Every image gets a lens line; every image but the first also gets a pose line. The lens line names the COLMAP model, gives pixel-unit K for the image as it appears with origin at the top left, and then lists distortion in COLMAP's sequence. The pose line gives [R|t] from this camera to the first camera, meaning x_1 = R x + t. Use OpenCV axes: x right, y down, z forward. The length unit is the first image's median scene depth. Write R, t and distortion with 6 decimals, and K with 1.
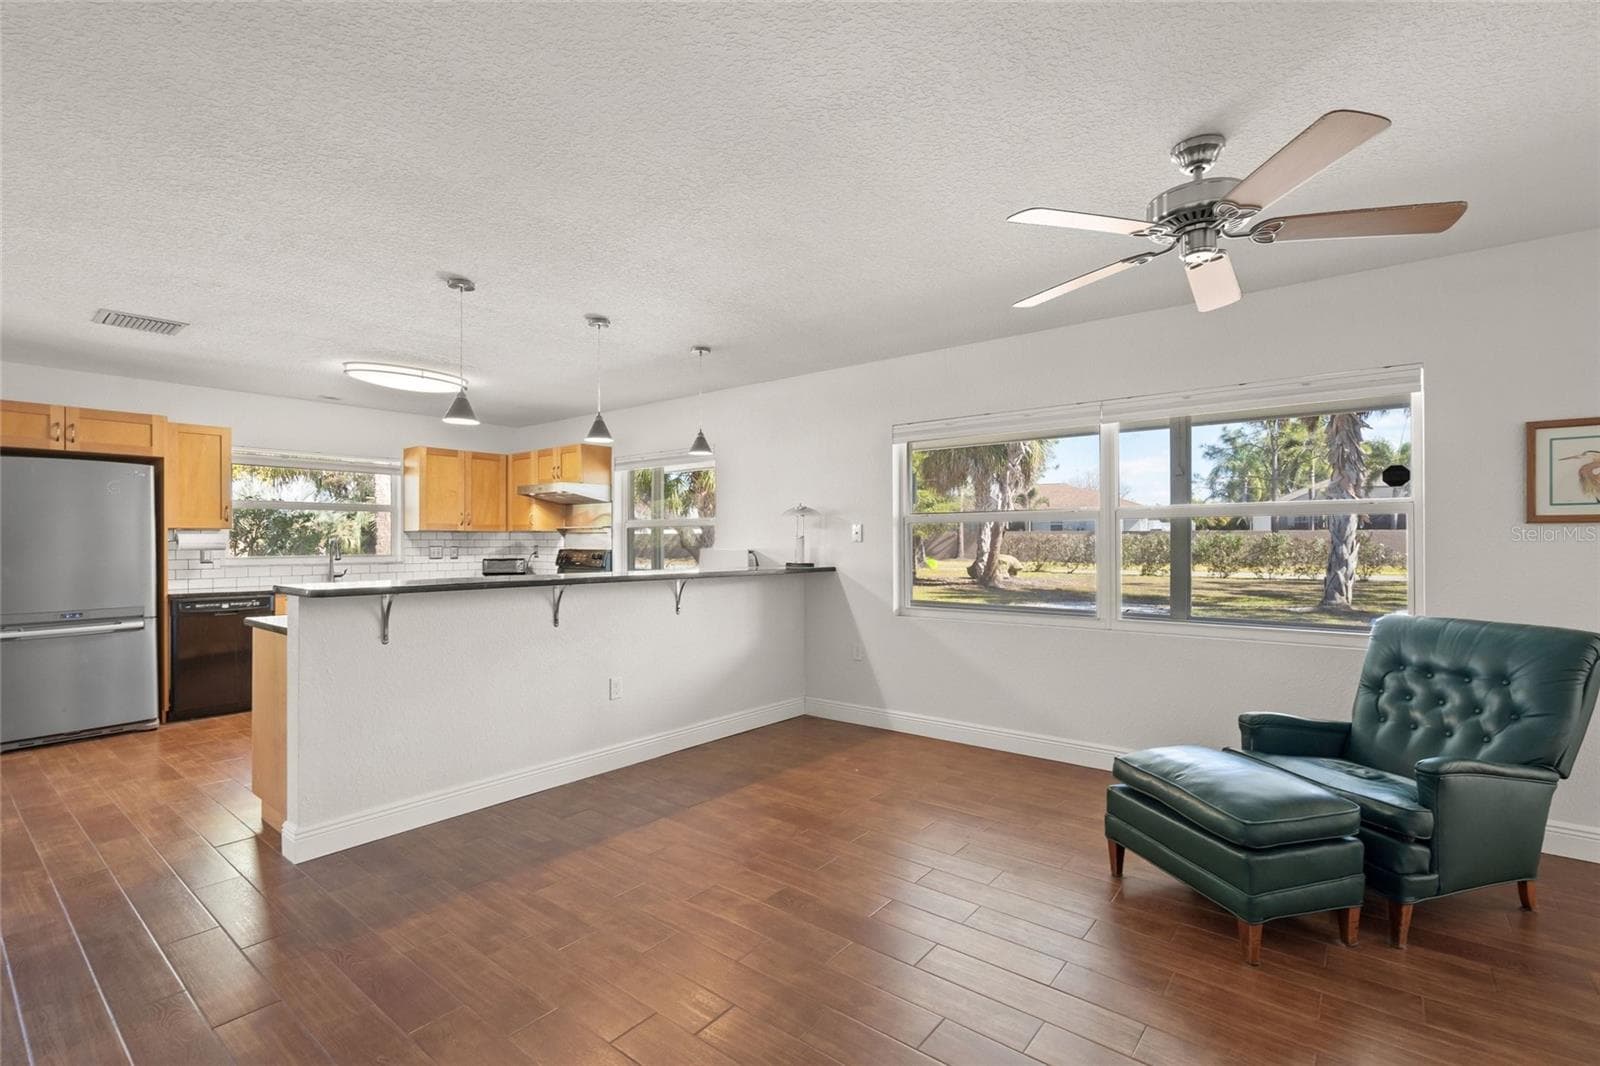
lens RADIAL K [[739.9, 0, 804.9], [0, 739.9, 542.9], [0, 0, 1]] dist [0.004002, 0.000438]
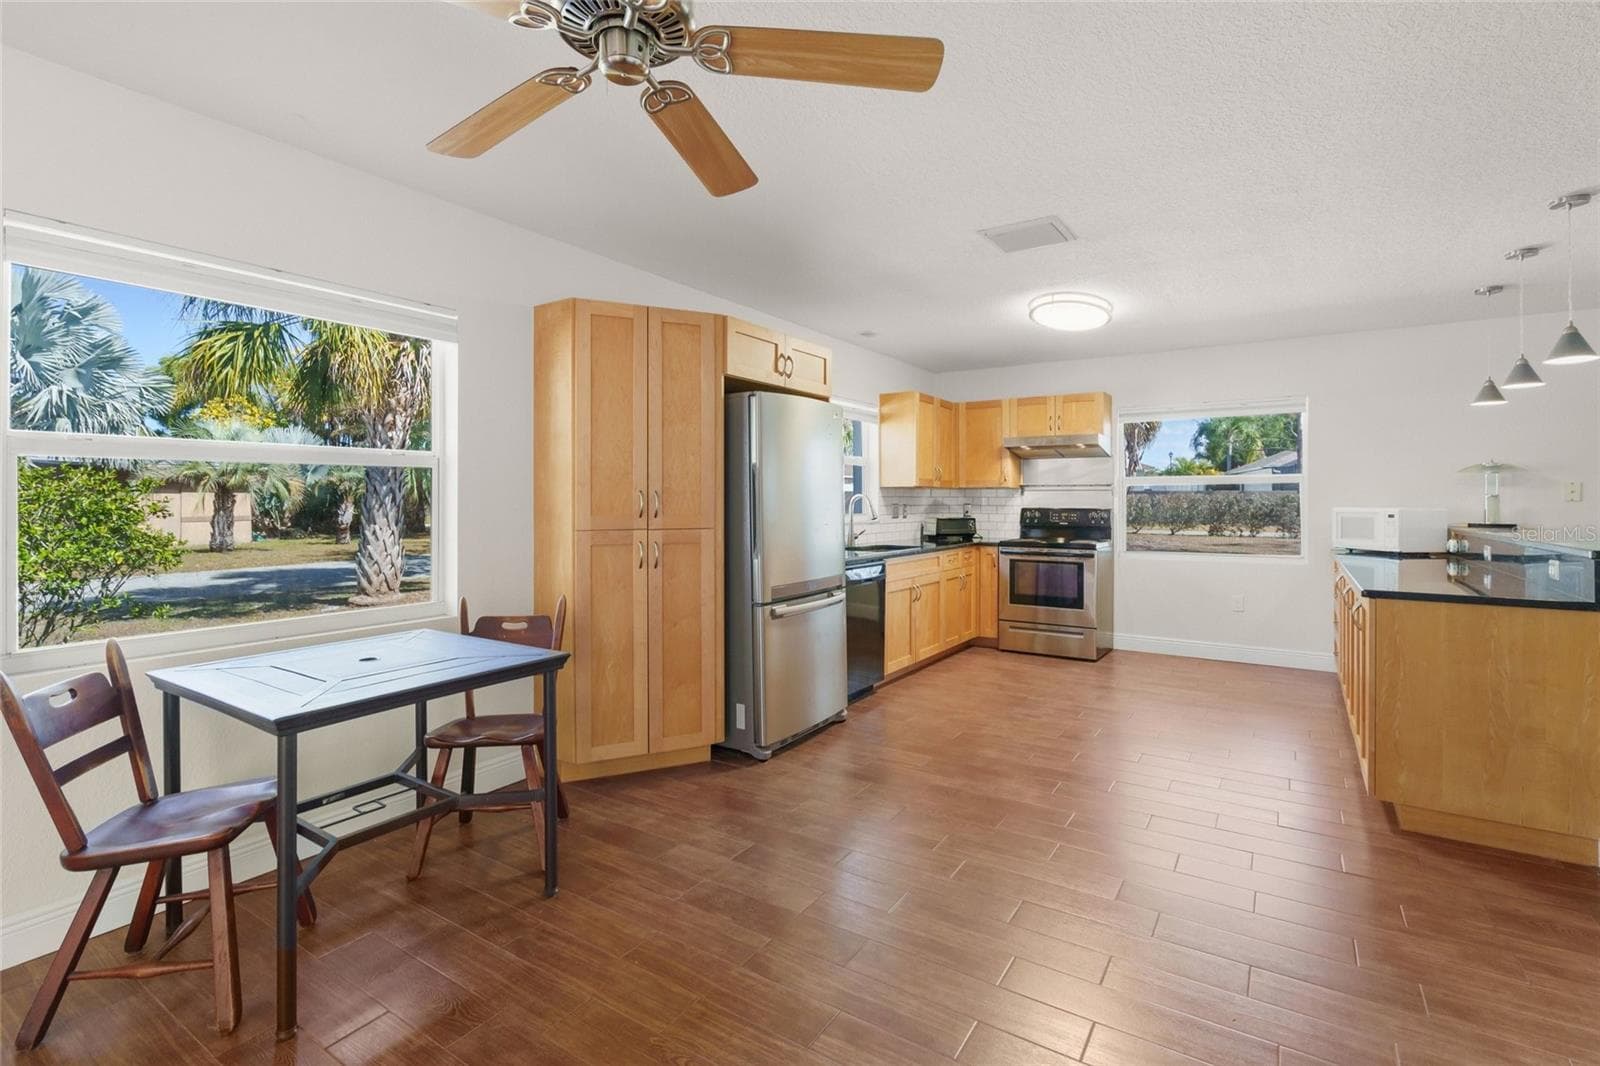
lens RADIAL K [[739.9, 0, 796.3], [0, 739.9, 520.1], [0, 0, 1]] dist [0.004002, 0.000438]
pose [[0.995620, 0.003428, 0.093428, -0.736832], [-0.005822, 0.999661, 0.025365, 0.003044], [-0.093309, -0.025798, 0.995303, 0.114139]]
